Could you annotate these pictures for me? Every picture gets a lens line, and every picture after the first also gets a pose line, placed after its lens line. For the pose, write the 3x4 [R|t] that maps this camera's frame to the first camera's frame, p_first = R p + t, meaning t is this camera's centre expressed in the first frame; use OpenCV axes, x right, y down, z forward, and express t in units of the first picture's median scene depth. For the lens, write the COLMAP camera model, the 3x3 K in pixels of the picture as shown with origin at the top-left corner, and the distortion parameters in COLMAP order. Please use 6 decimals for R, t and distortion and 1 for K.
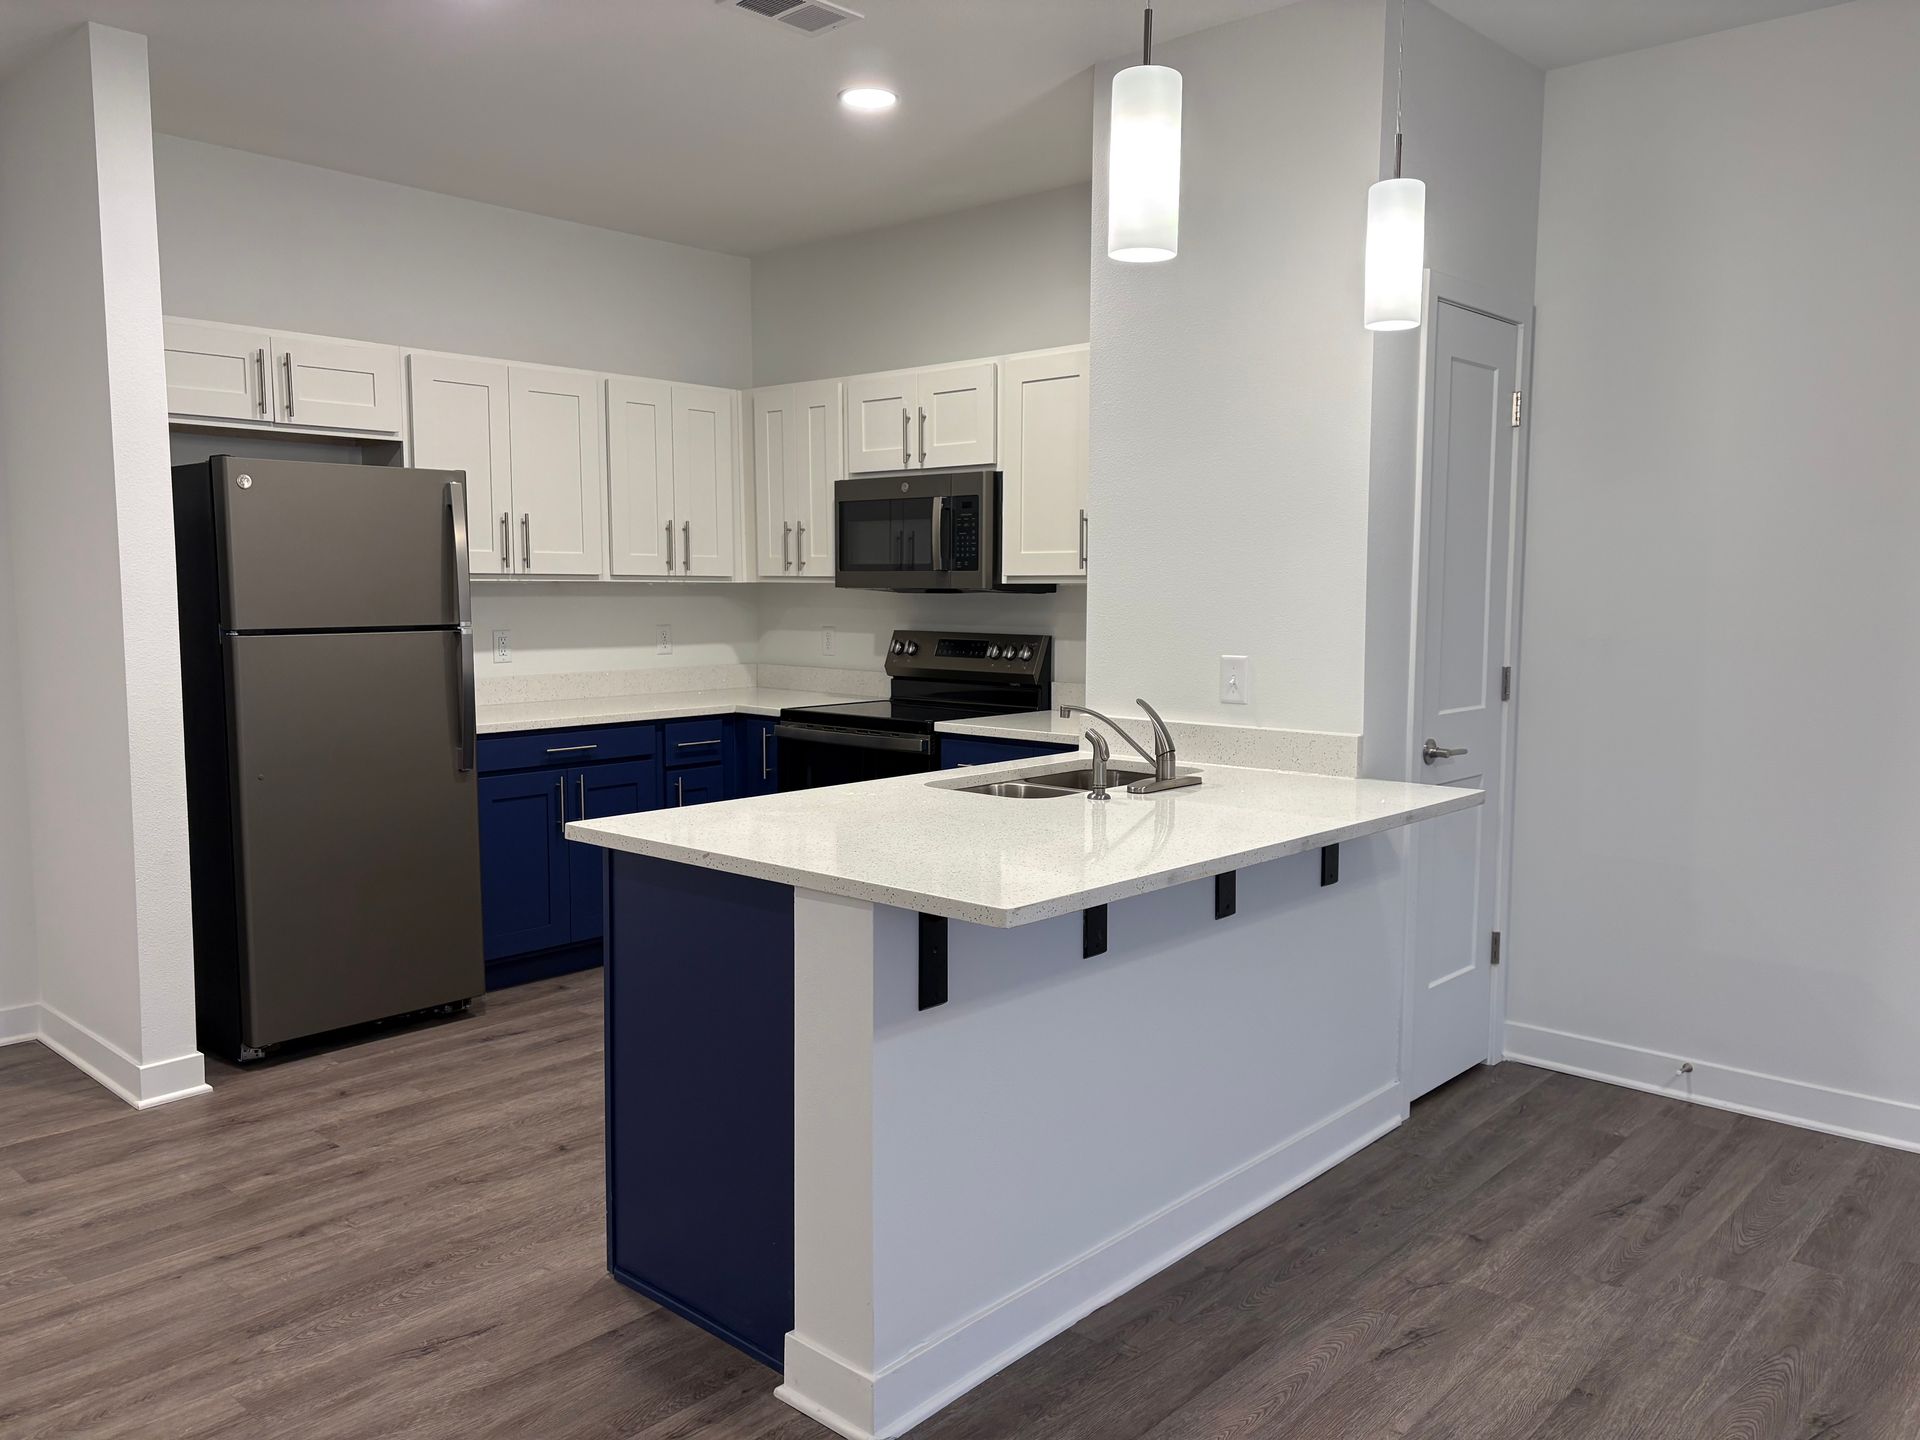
lens RADIAL K [[1434.0, 0, 960.0], [0, 1434.0, 720.0], [0, 0, 1]] dist [0.067863, -0.067111]
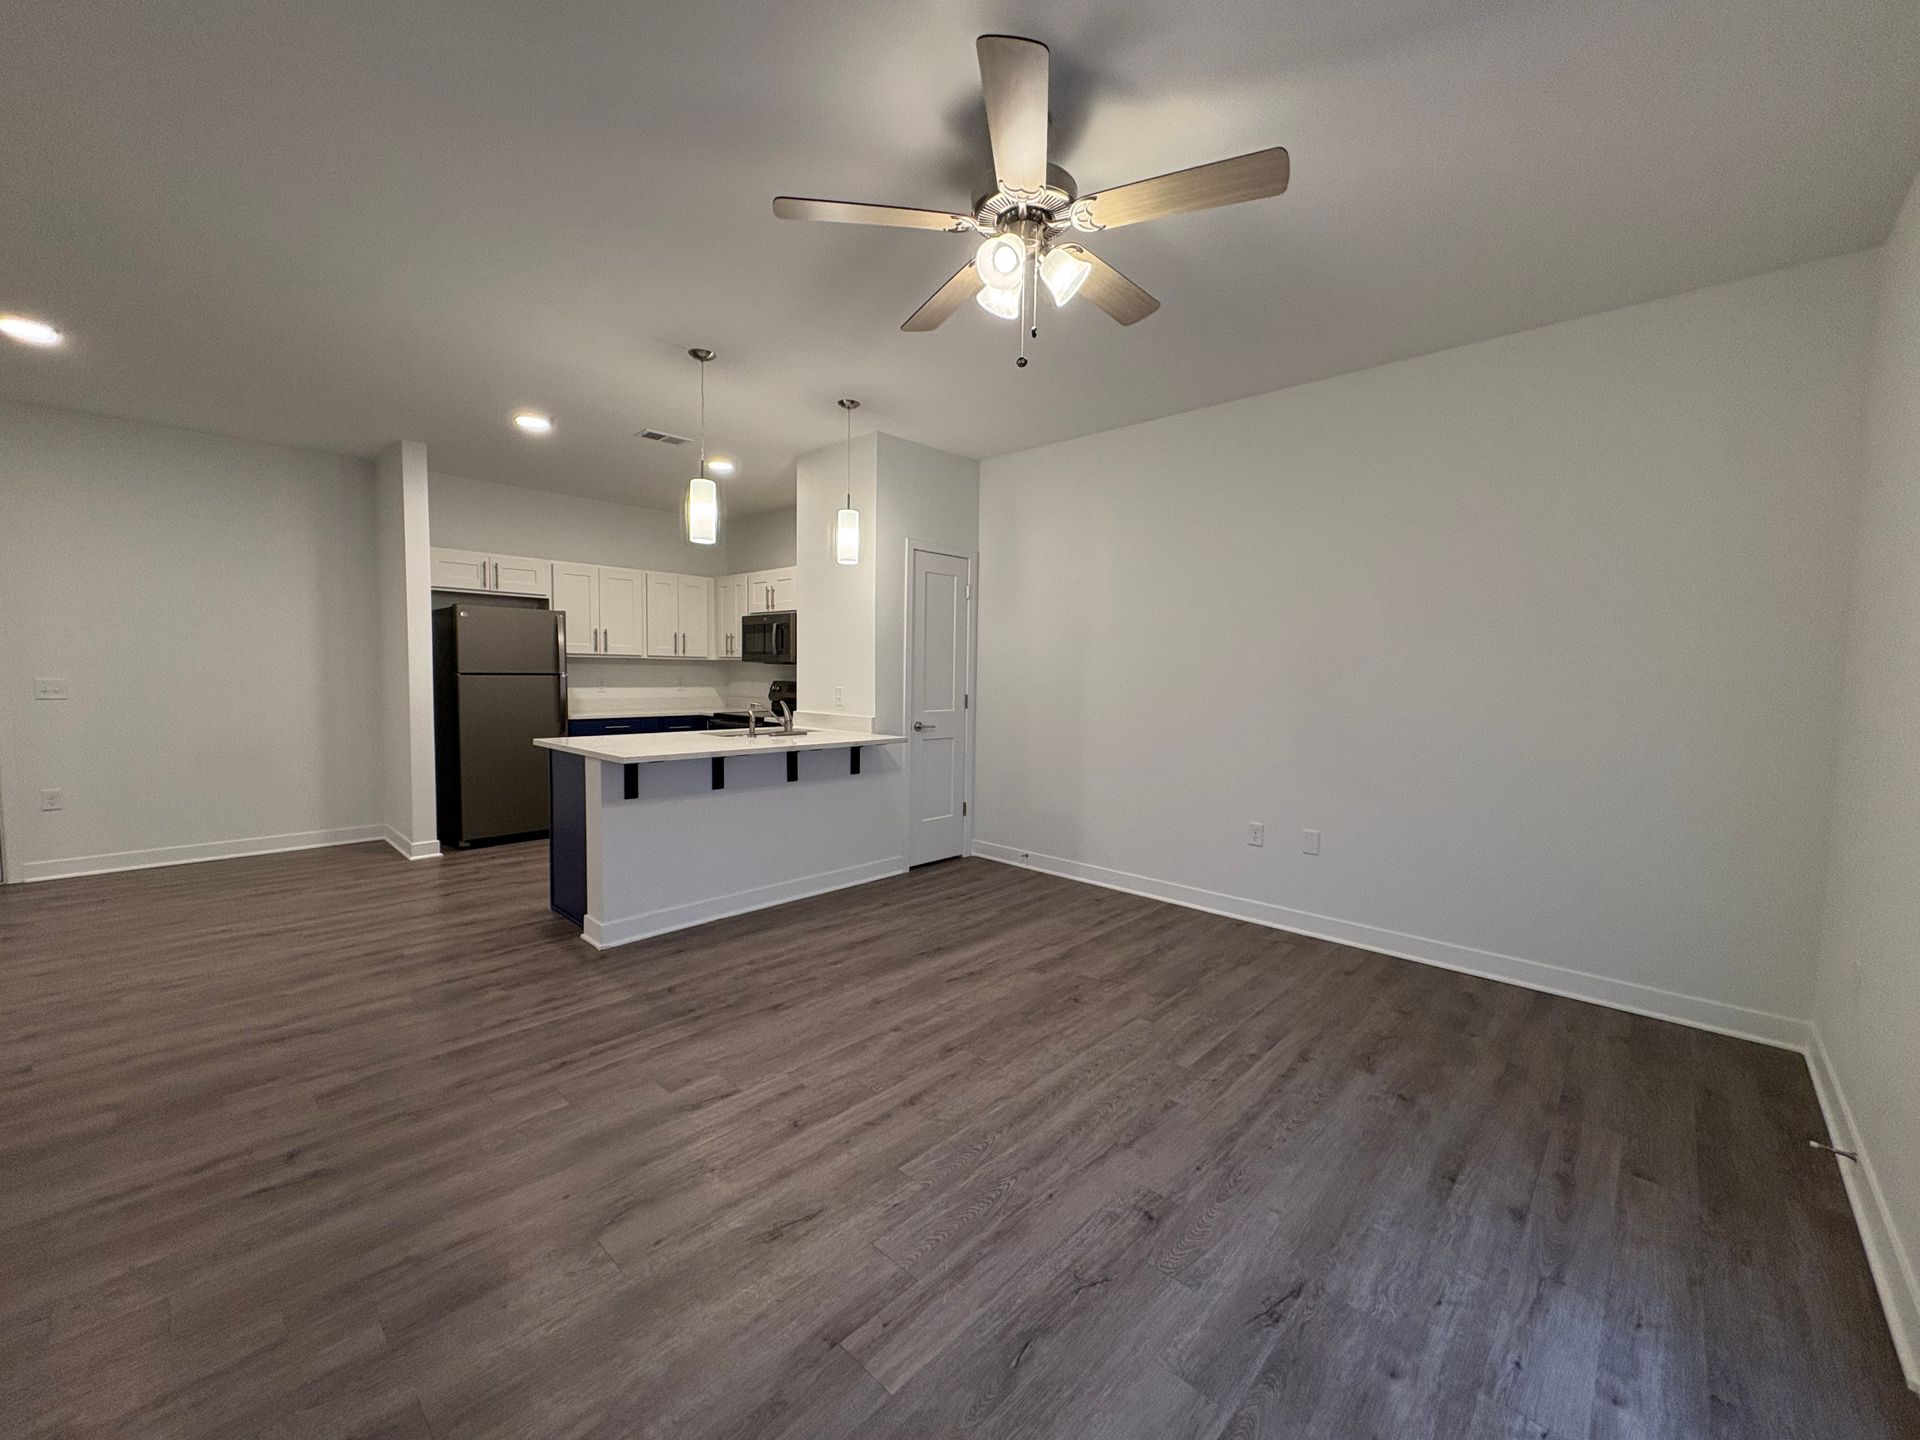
lens RADIAL K [[756.7, 0, 960.0], [0, 756.7, 720.0], [0, 0, 1]] dist [0.008178, 0.000206]
pose [[0.999774, 0.013931, -0.016037, 0.377902], [-0.014425, 0.999412, -0.031099, 0.046138], [0.015595, 0.031324, 0.999388, -0.289592]]
